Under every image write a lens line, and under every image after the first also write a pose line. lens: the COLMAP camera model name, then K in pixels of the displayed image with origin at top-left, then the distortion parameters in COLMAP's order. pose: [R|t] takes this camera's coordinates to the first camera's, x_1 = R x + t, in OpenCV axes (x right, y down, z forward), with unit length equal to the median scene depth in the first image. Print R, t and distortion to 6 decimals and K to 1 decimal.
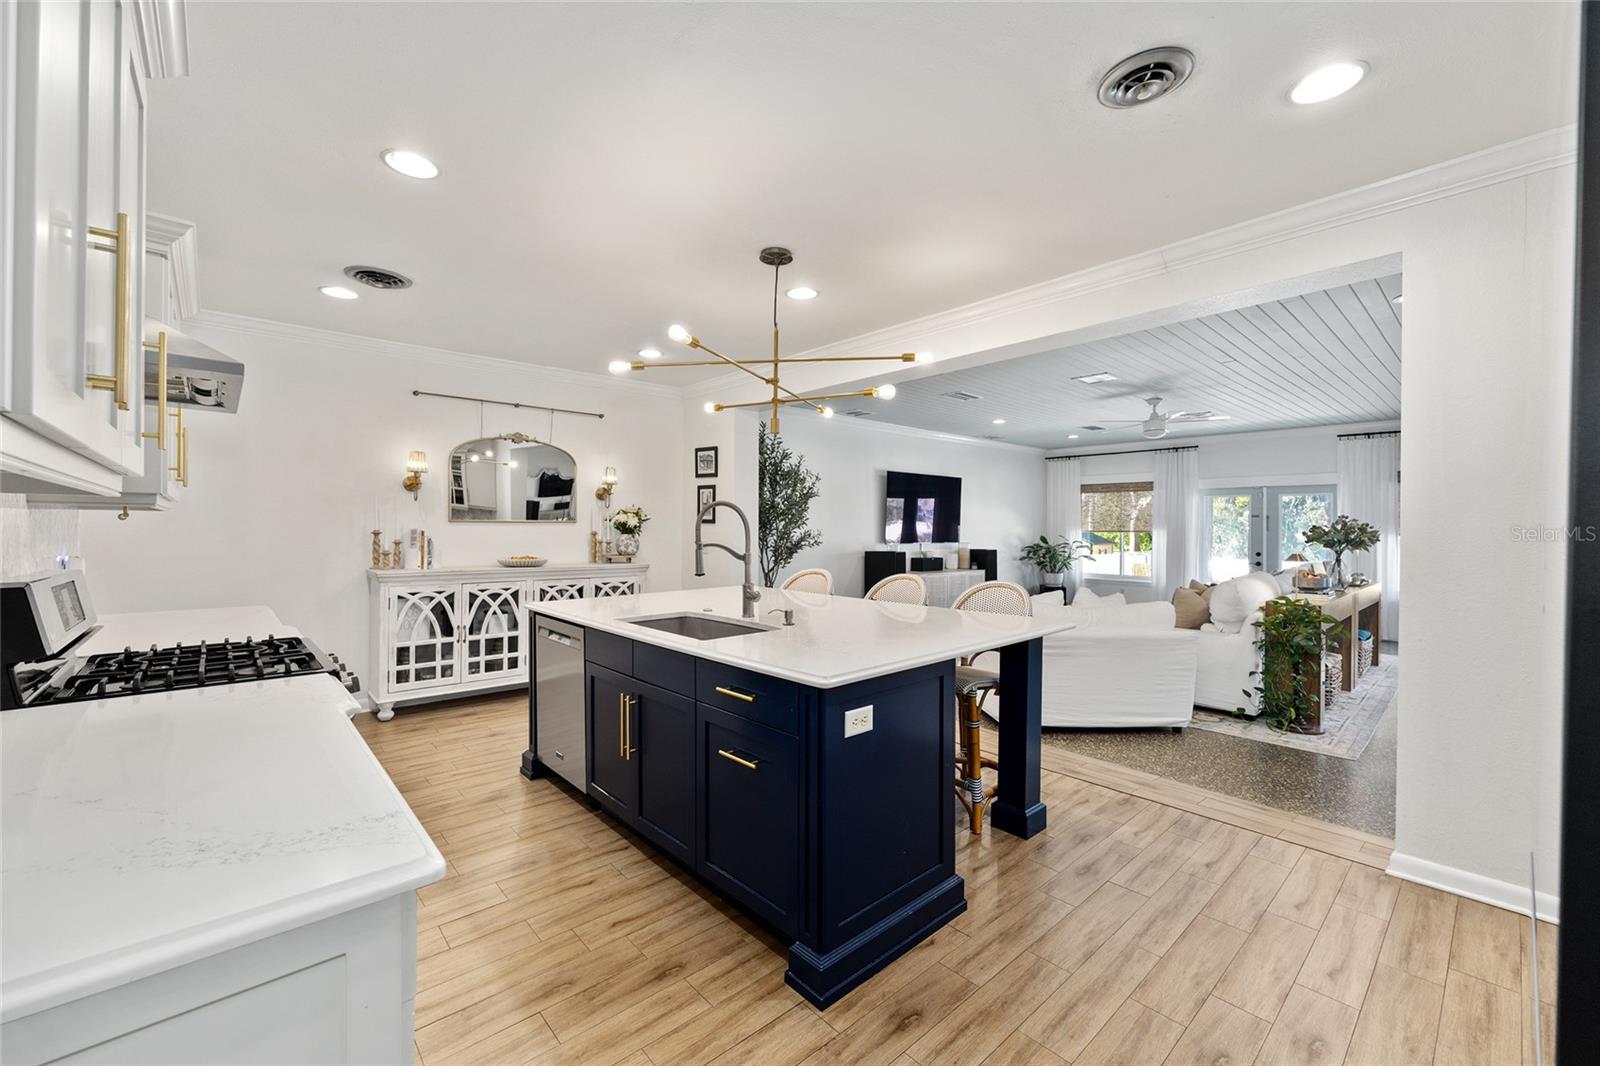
lens RADIAL K [[642.5, 0, 797.8], [0, 642.5, 526.9], [0, 0, 1]] dist [-0.002367, 0.001354]
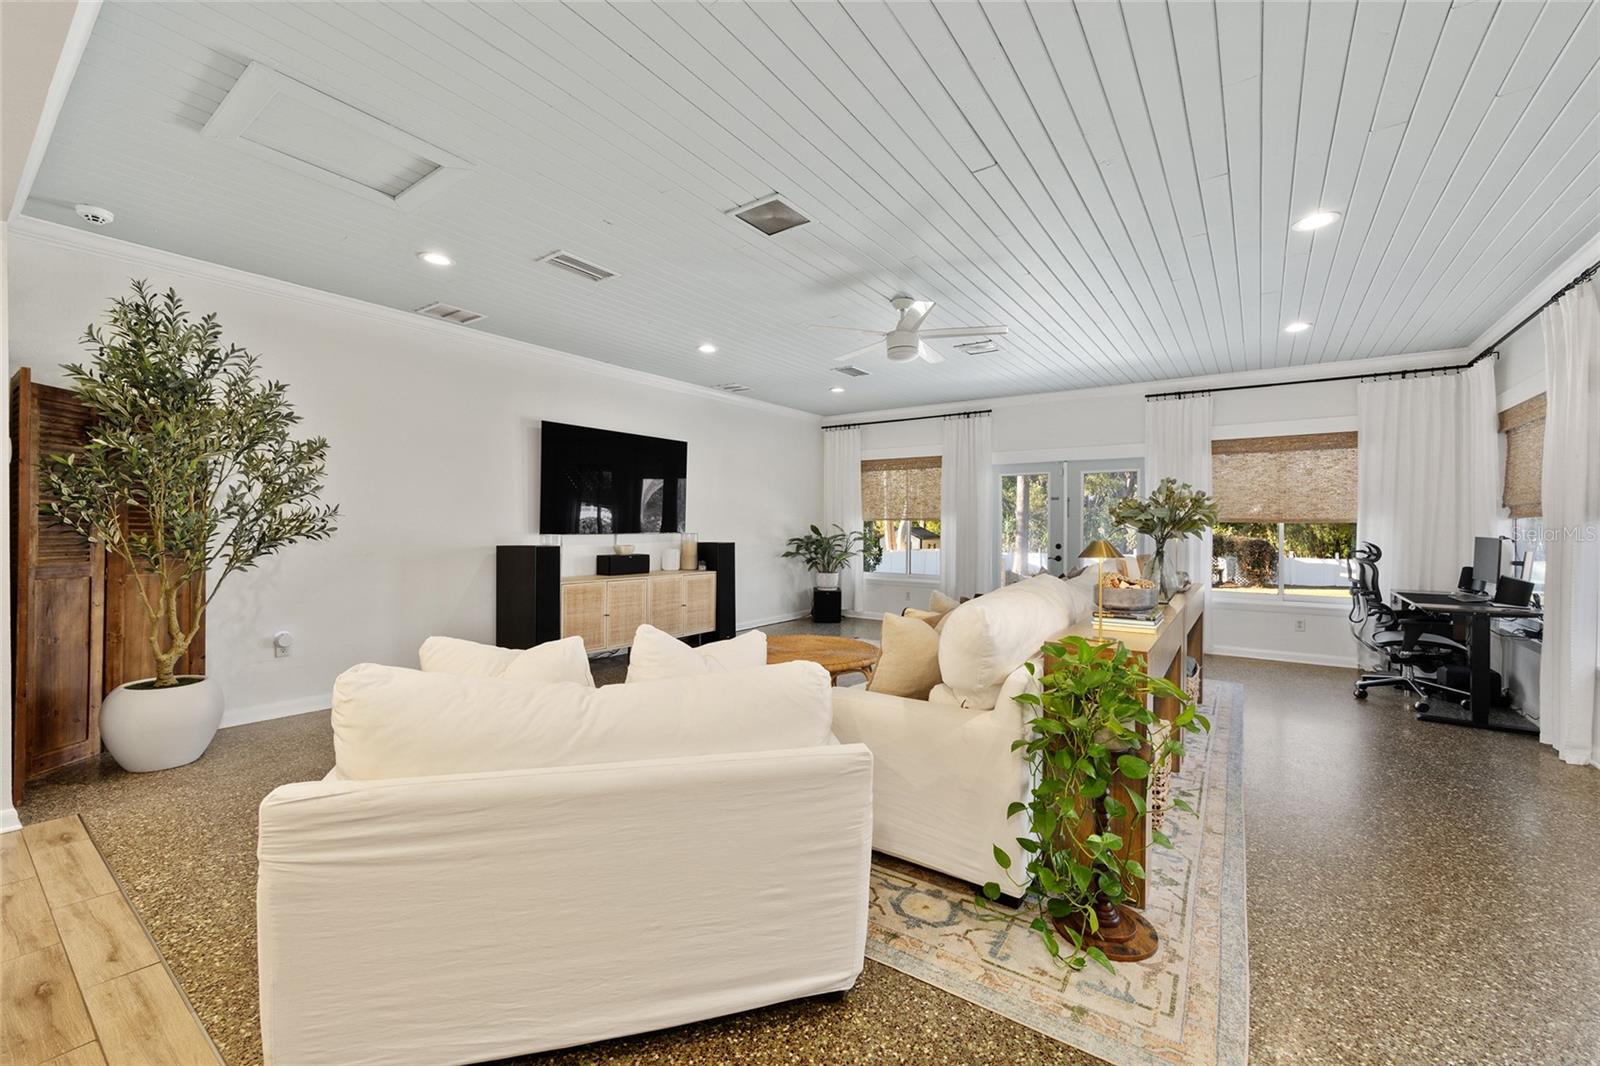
lens RADIAL K [[642.5, 0, 795.5], [0, 642.5, 530.7], [0, 0, 1]] dist [-0.002367, 0.001354]
pose [[0.976172, -0.003232, 0.216975, 0.237567], [0.000896, 0.999941, 0.010863, 0.015133], [-0.216997, -0.010410, 0.976117, 0.307029]]
